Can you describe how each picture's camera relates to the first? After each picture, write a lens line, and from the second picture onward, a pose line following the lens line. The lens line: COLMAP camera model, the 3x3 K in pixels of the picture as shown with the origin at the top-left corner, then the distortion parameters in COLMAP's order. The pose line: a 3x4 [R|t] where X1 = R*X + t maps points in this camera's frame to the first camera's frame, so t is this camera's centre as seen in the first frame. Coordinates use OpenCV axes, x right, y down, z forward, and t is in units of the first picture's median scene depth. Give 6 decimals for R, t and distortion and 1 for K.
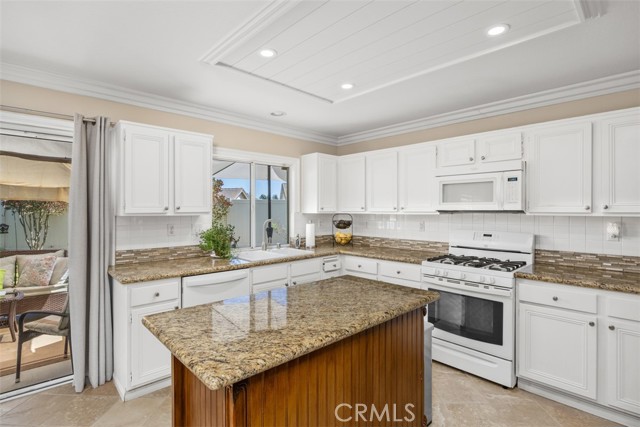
lens RADIAL K [[319.2, 0, 321.6], [0, 319.2, 211.2], [0, 0, 1]] dist [-0.008727, -0.000881]
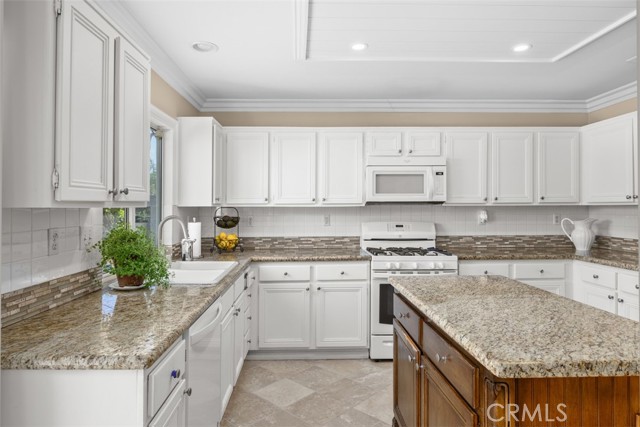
lens RADIAL K [[393.4, 0, 319.2], [0, 393.4, 207.7], [0, 0, 1]] dist [-0.003827, -0.000736]
pose [[0.663384, -0.005240, 0.748261, -0.620084], [0.008012, 0.999968, -0.000100, 0.014209], [-0.748237, 0.006062, 0.663404, 0.349743]]
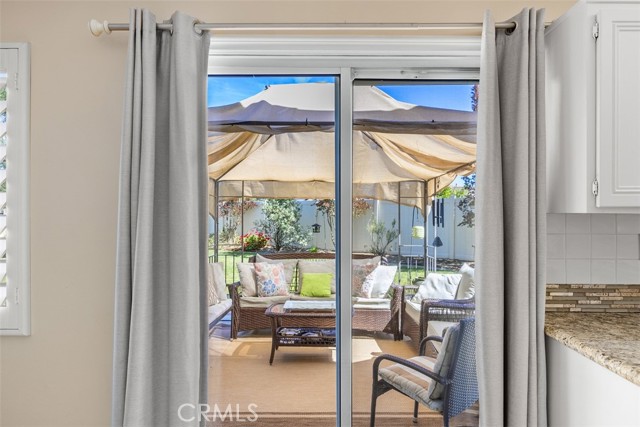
lens RADIAL K [[365.0, 0, 318.3], [0, 365.0, 215.2], [0, 0, 1]] dist [-0.007827, -0.002841]
pose [[0.722232, 0.008097, -0.691603, -0.444449], [-0.005669, 0.999967, 0.005786, 0.013909], [0.691627, -0.000258, 0.722254, 0.304129]]
